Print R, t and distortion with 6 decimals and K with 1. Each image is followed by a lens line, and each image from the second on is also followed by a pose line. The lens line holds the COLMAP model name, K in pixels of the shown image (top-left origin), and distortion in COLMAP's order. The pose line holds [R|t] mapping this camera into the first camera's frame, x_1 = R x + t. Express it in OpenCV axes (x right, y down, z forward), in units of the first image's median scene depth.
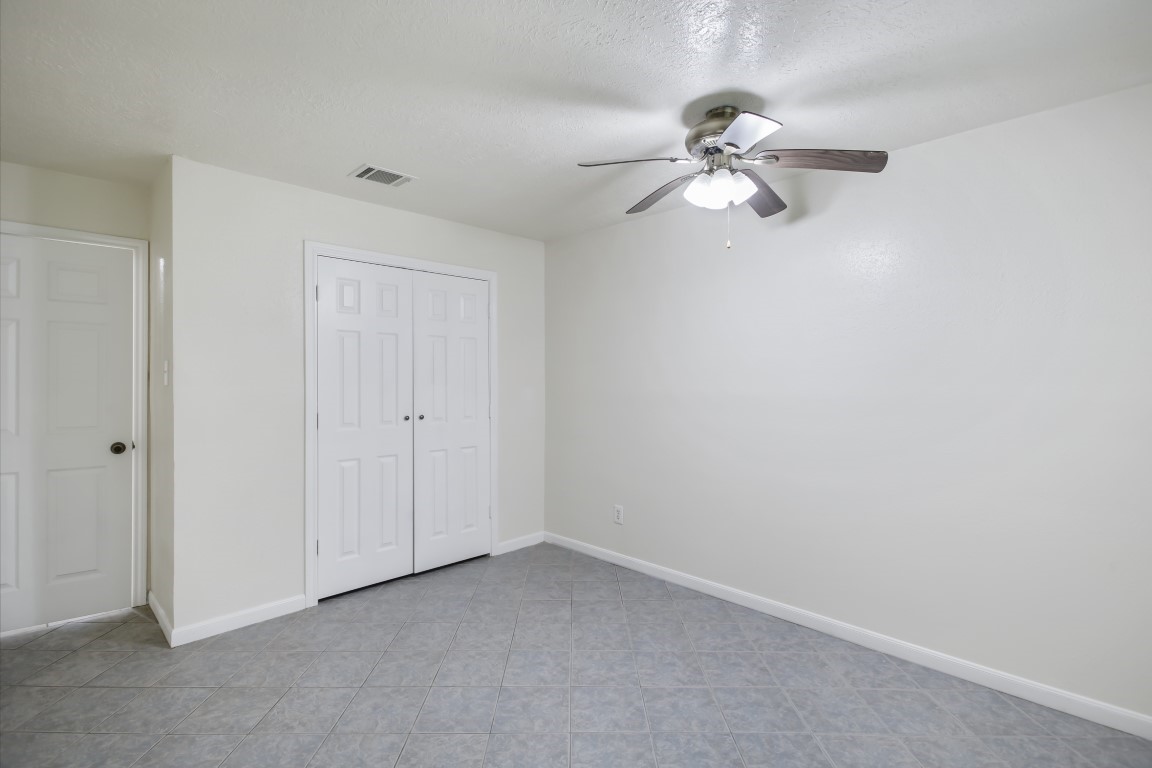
lens RADIAL K [[544.4, 0, 572.9], [0, 544.4, 382.5], [0, 0, 1]] dist [0.013145, -0.002546]
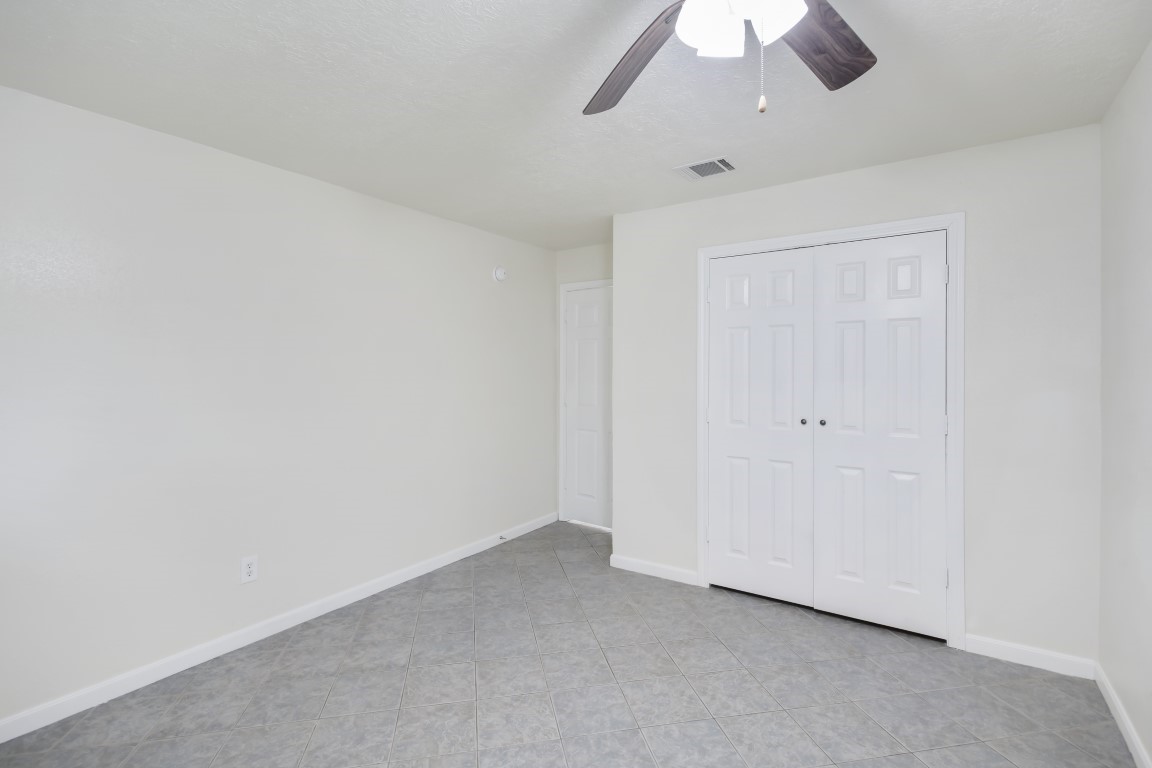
lens RADIAL K [[544.4, 0, 571.9], [0, 544.4, 377.0], [0, 0, 1]] dist [0.013145, -0.002546]
pose [[0.182331, 0.005746, -0.983220, 0.504915], [-0.007802, 0.999960, 0.004397, -0.006333], [0.983206, 0.006869, 0.182368, 0.521222]]
